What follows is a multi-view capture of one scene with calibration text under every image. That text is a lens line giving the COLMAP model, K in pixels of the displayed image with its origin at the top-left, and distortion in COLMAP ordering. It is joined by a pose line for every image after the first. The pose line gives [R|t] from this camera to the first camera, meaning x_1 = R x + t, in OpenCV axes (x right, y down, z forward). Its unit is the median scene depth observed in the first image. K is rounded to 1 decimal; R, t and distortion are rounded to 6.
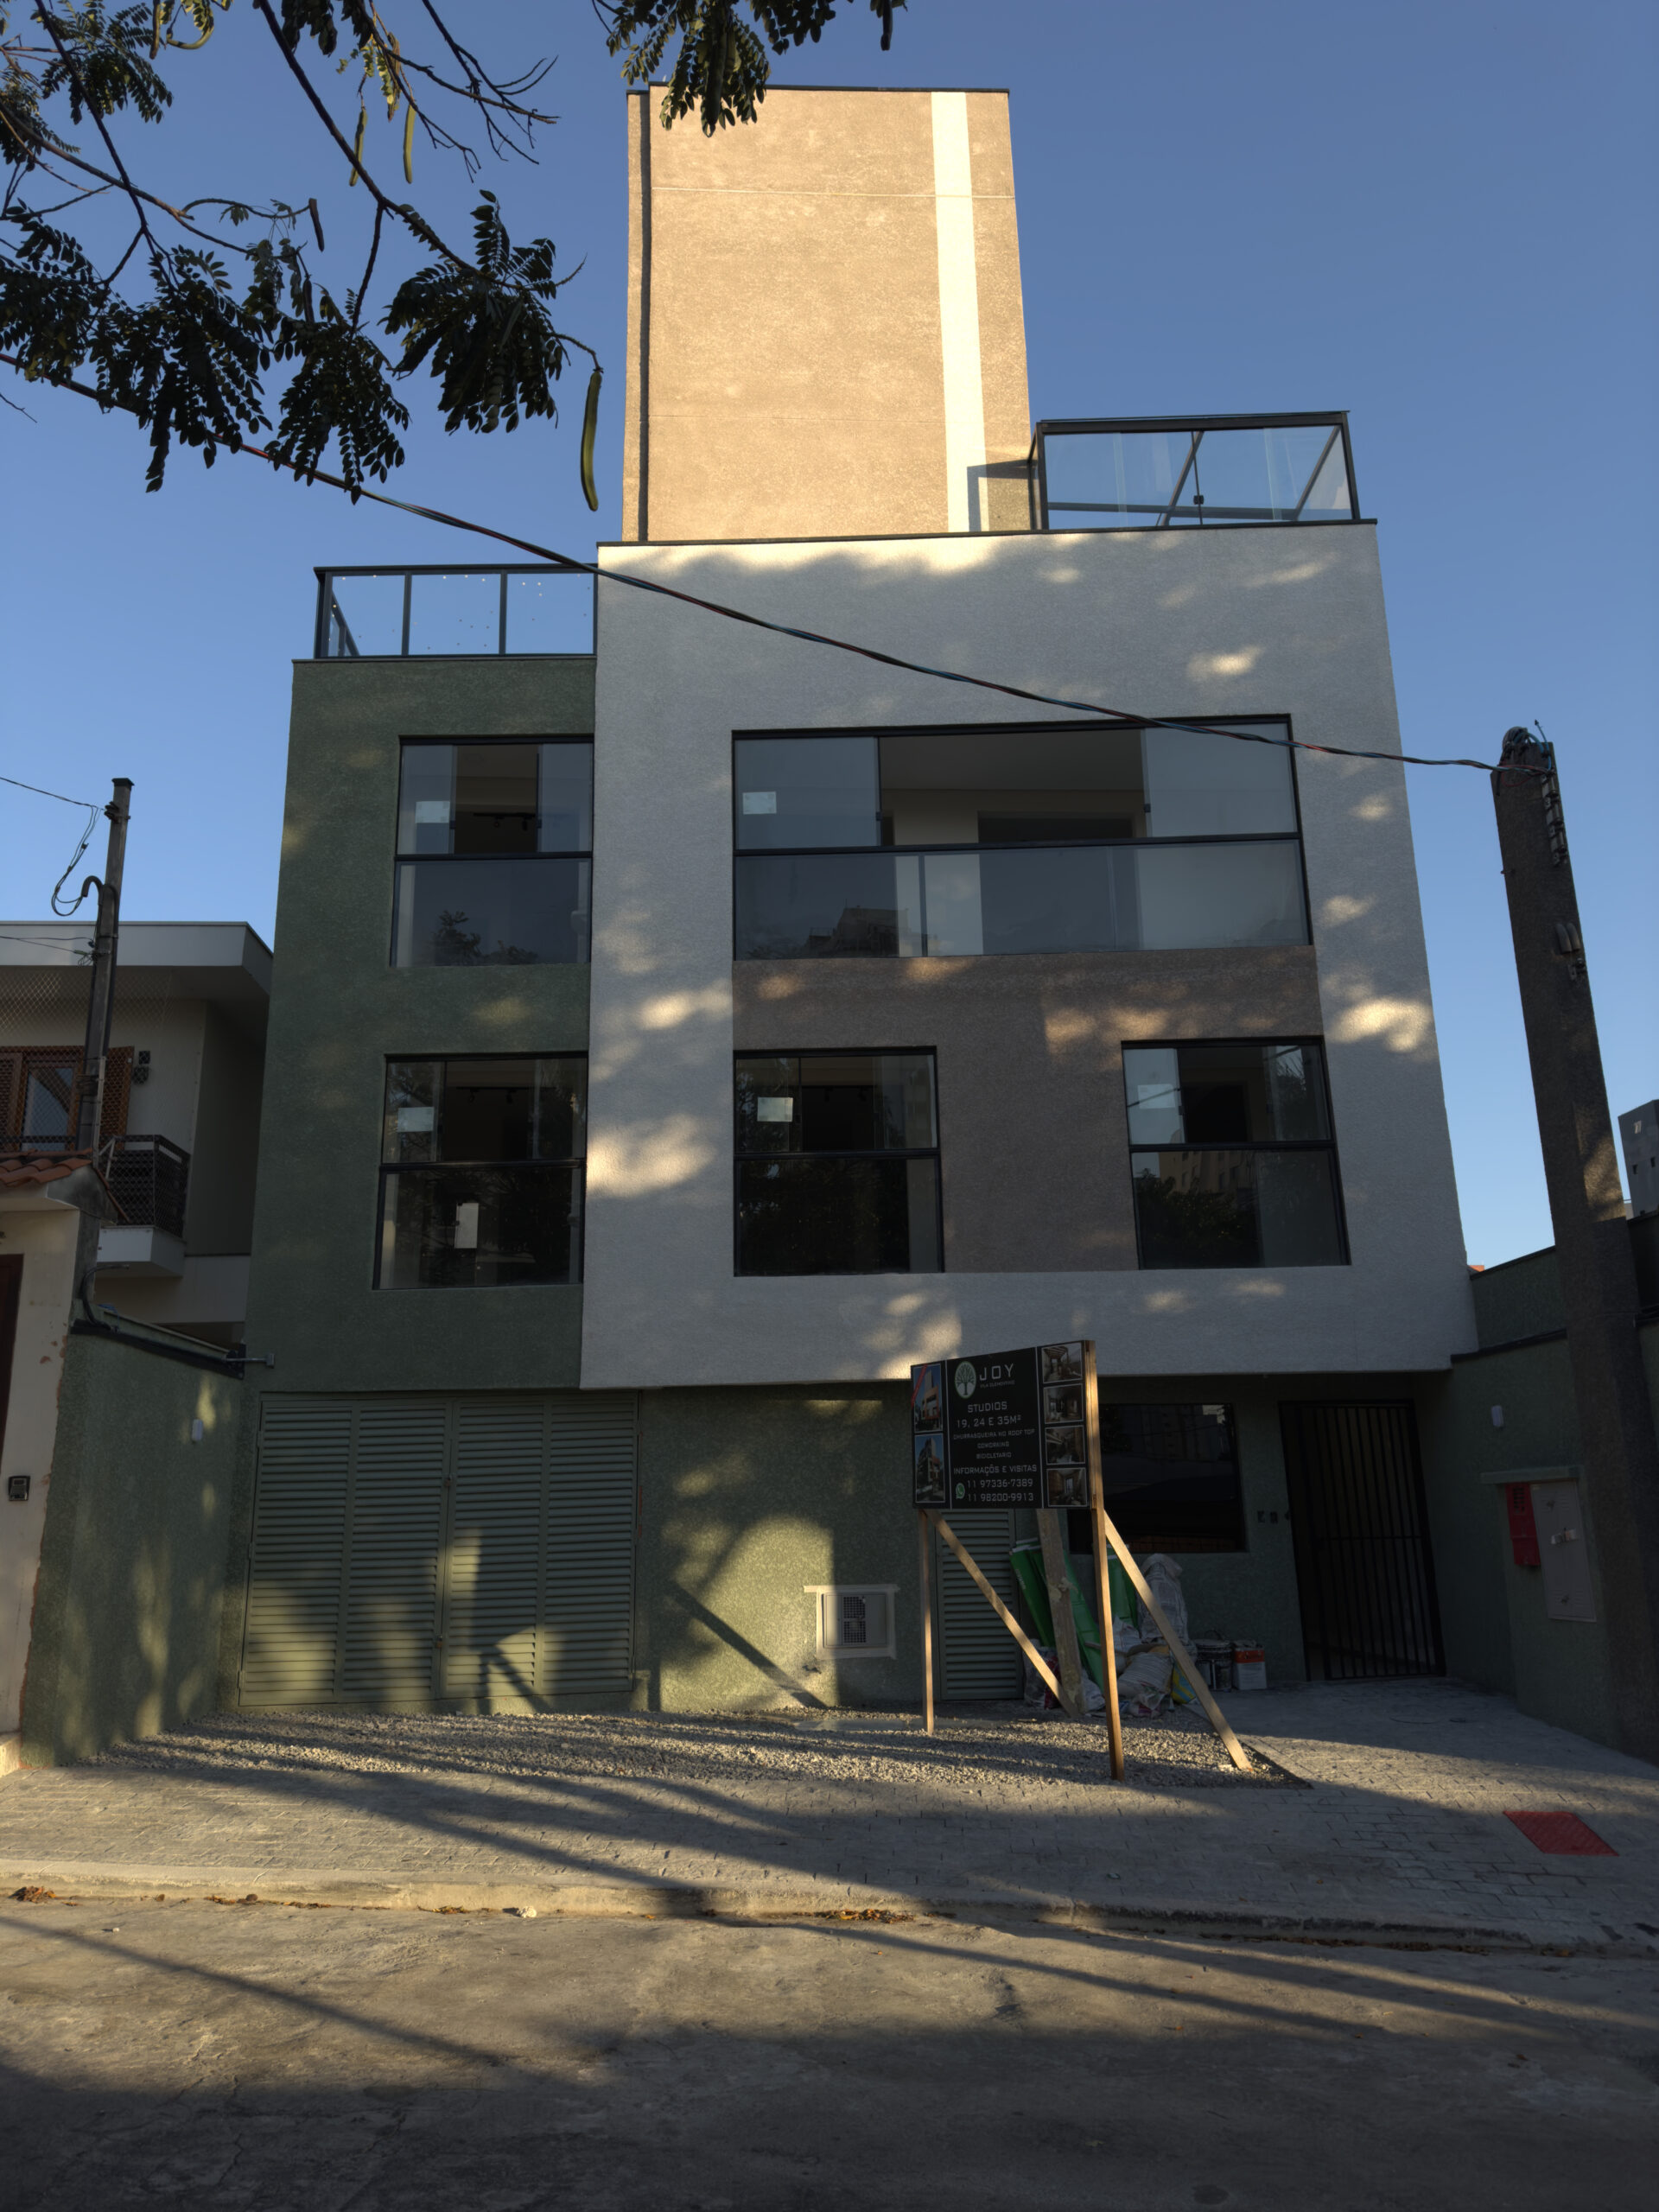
lens RADIAL K [[1545.6, 0, 845.5], [0, 1545.6, 1114.0], [0, 0, 1]] dist [0.063618, -0.066382]
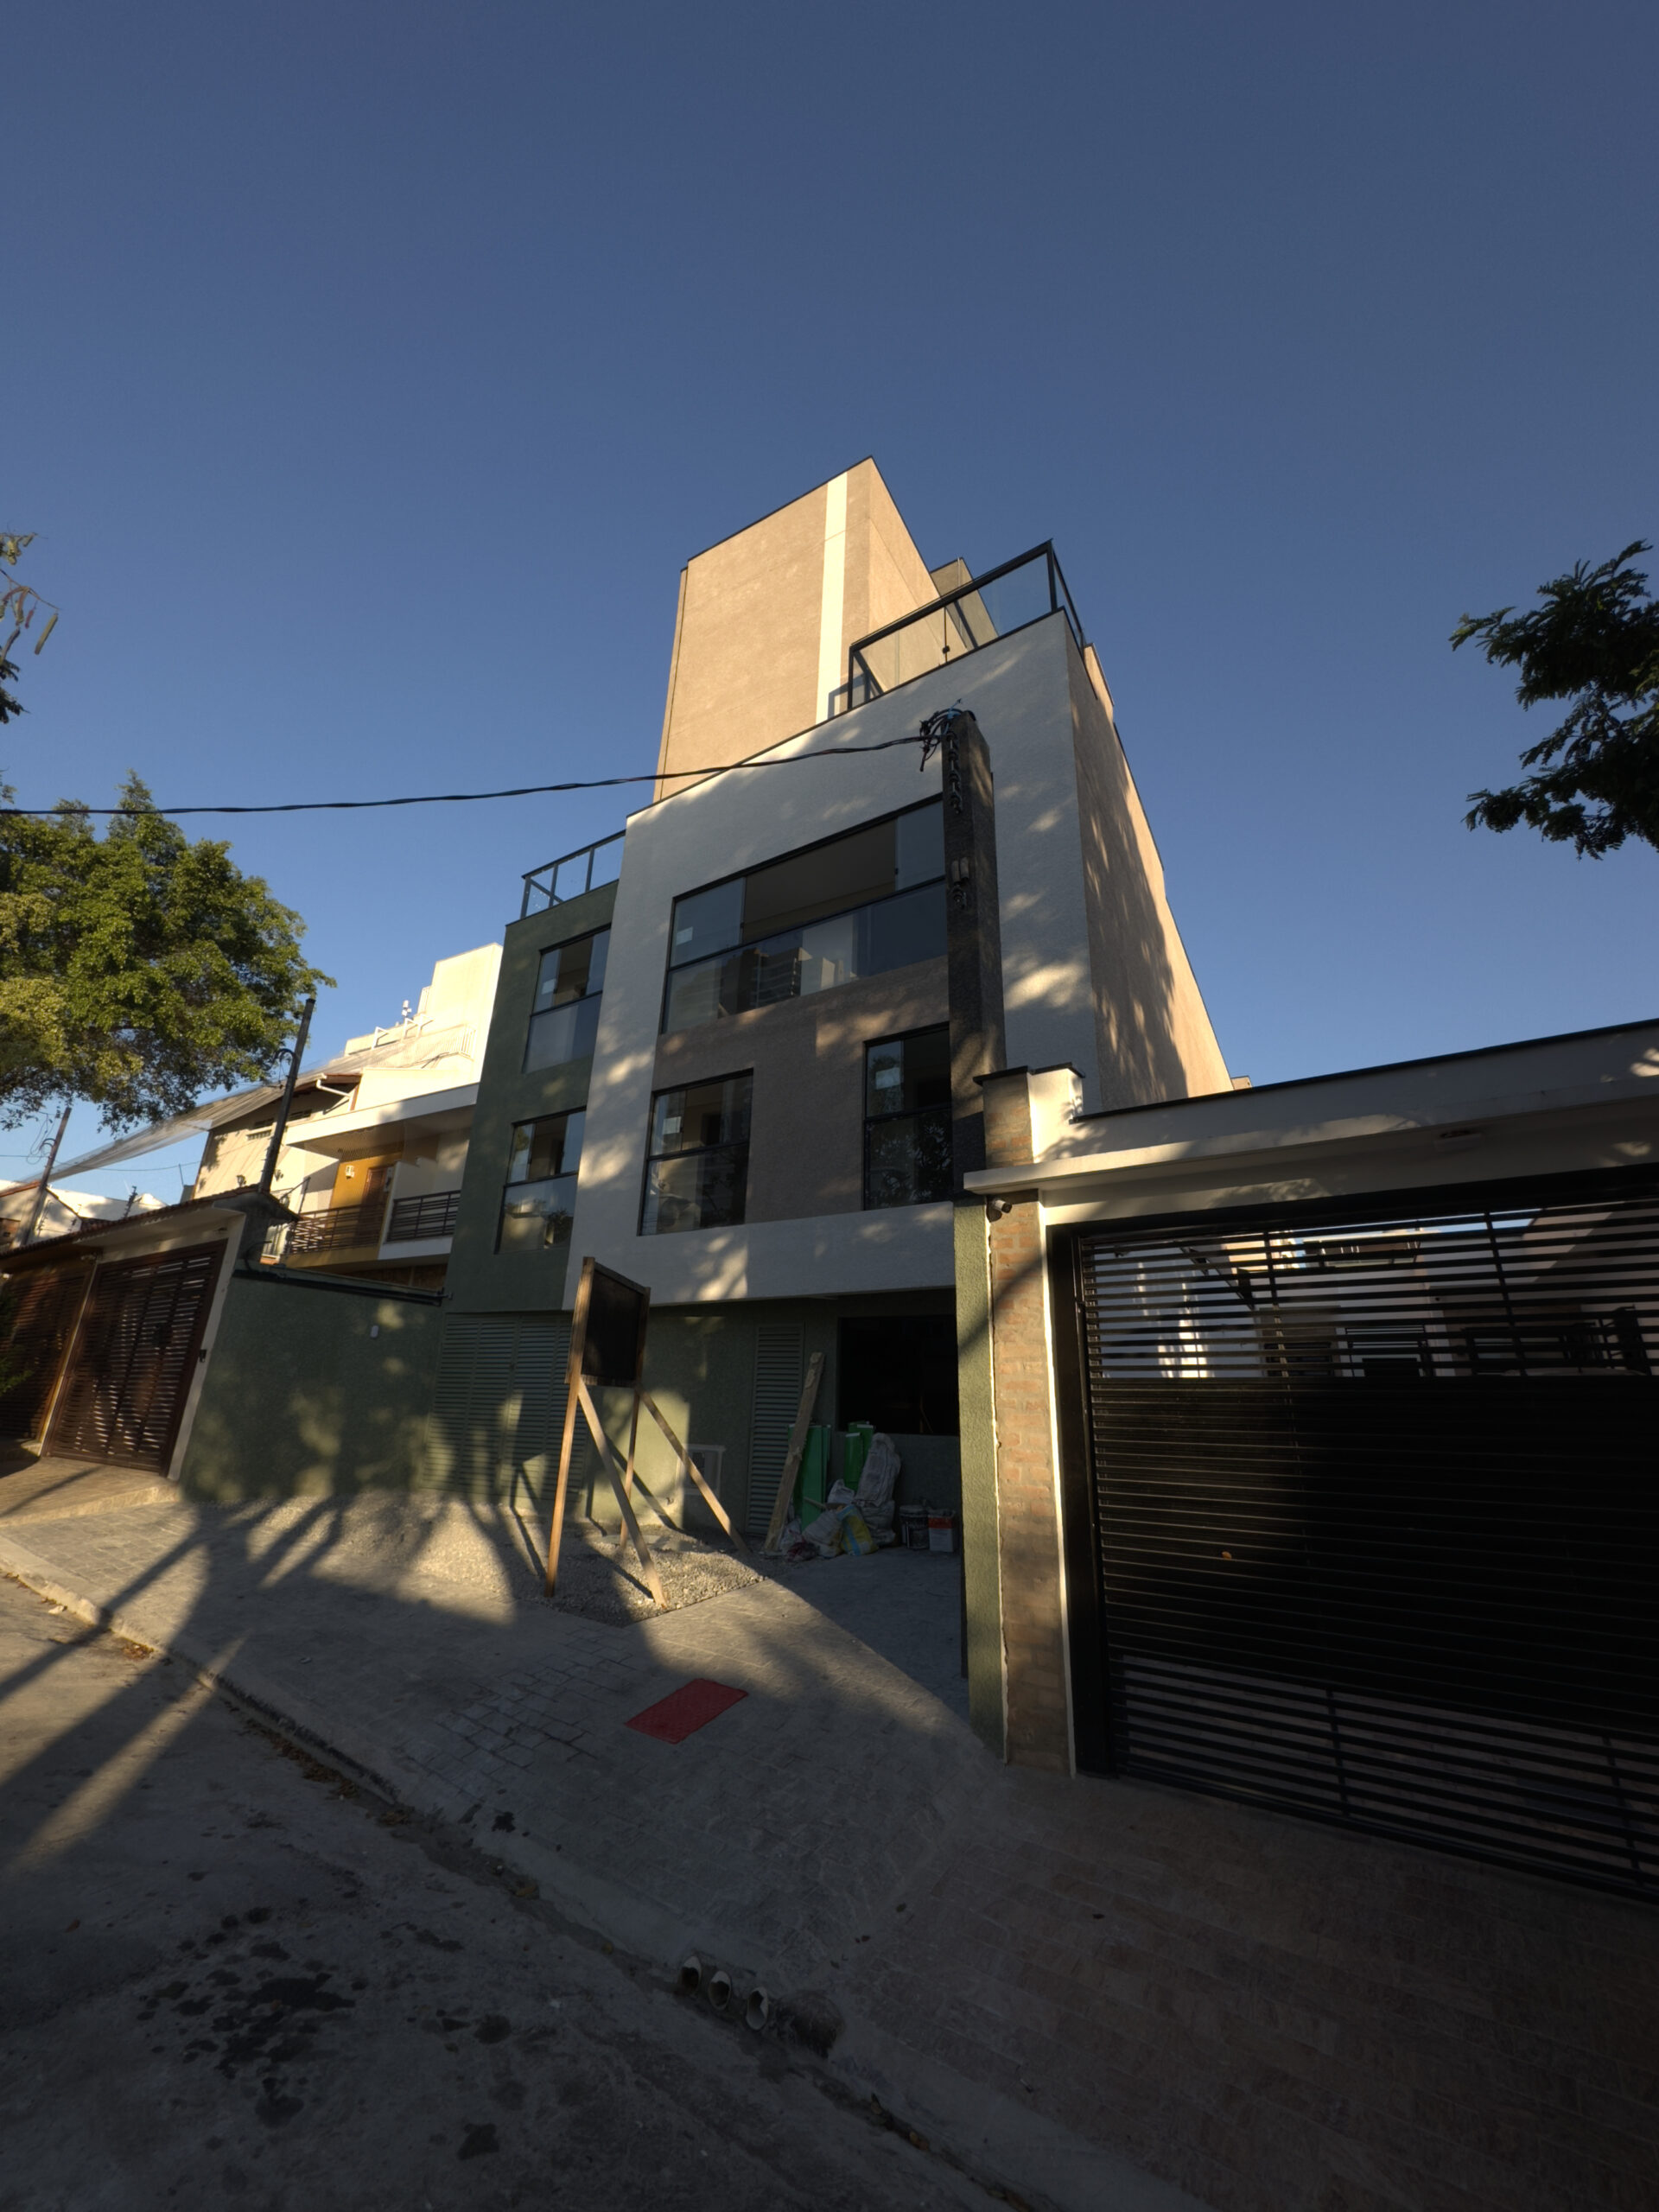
lens RADIAL K [[882.8, 0, 823.6], [0, 882.8, 1099.8], [0, 0, 1]] dist [-0.003198, 0.000632]
pose [[0.832179, -0.141425, -0.536169, 0.591616], [0.094549, 0.988959, -0.114108, 0.094429], [0.546387, 0.044264, 0.836363, 0.367382]]
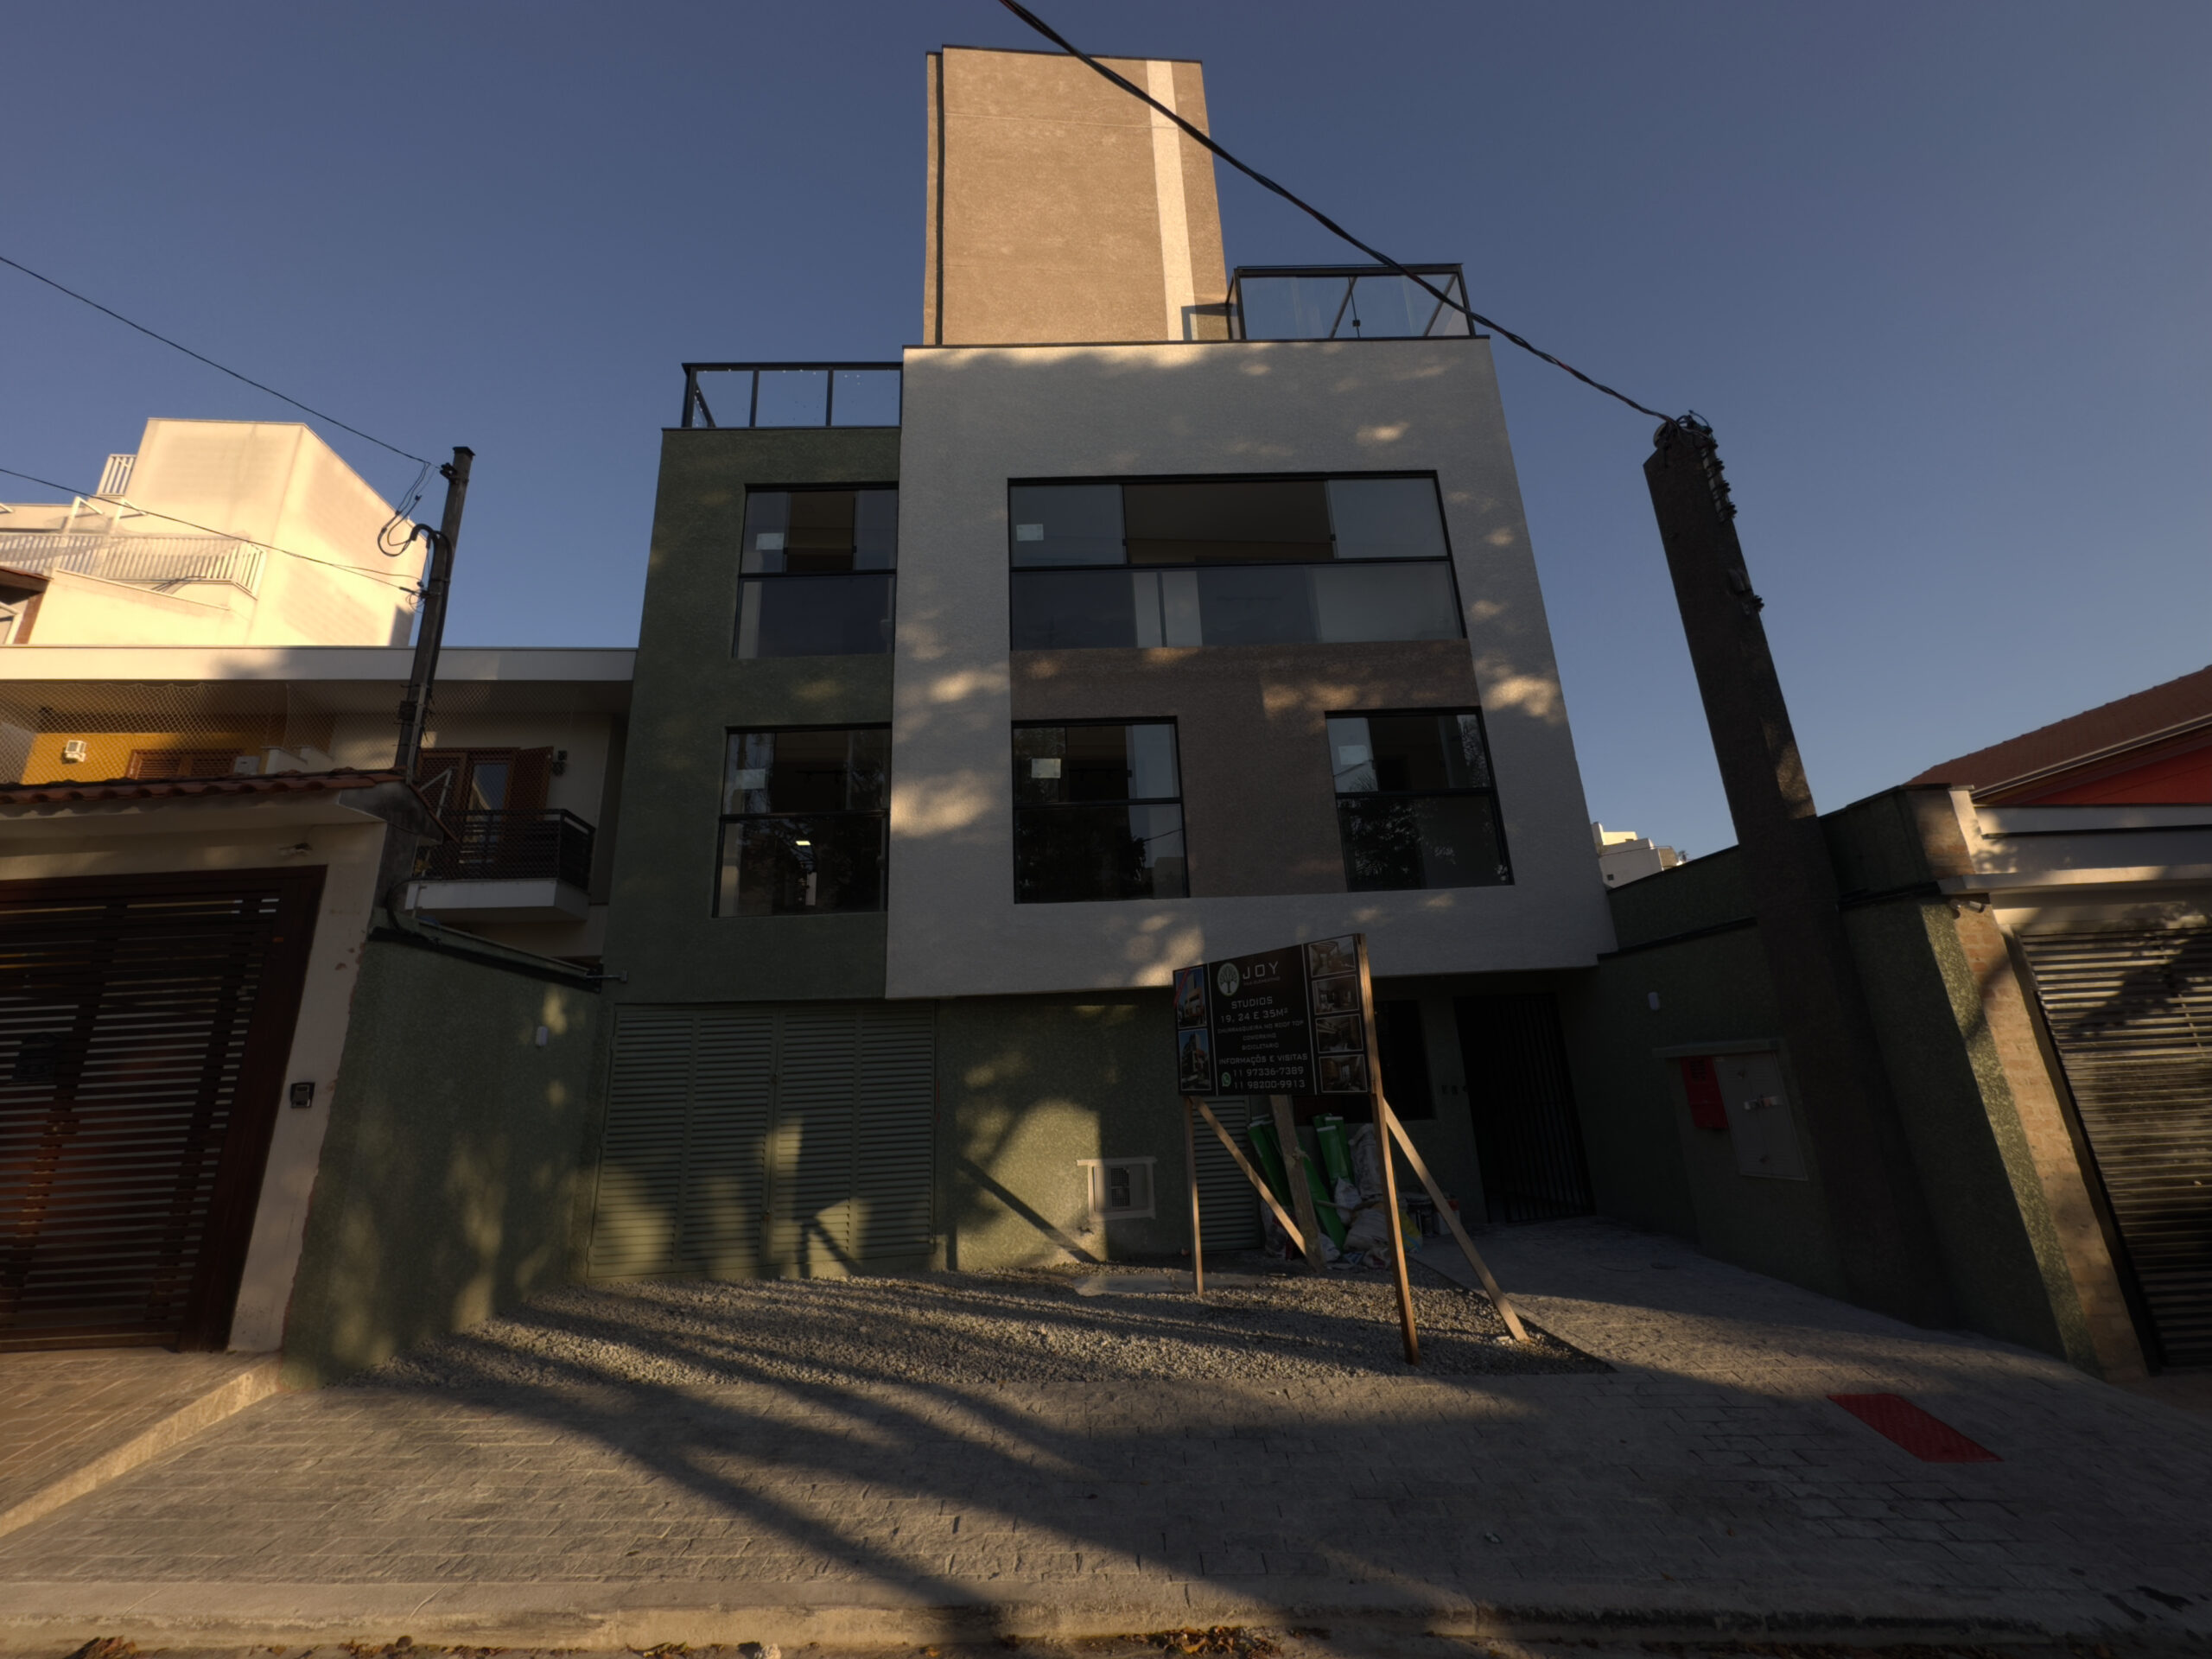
lens RADIAL K [[882.8, 0, 1105.1], [0, 882.8, 830.7], [0, 0, 1]] dist [-0.003198, 0.000632]
pose [[0.999033, -0.011718, 0.042377, -0.030899], [0.012912, 0.999525, -0.027994, 0.072021], [-0.042028, 0.028514, 0.998709, 0.318639]]
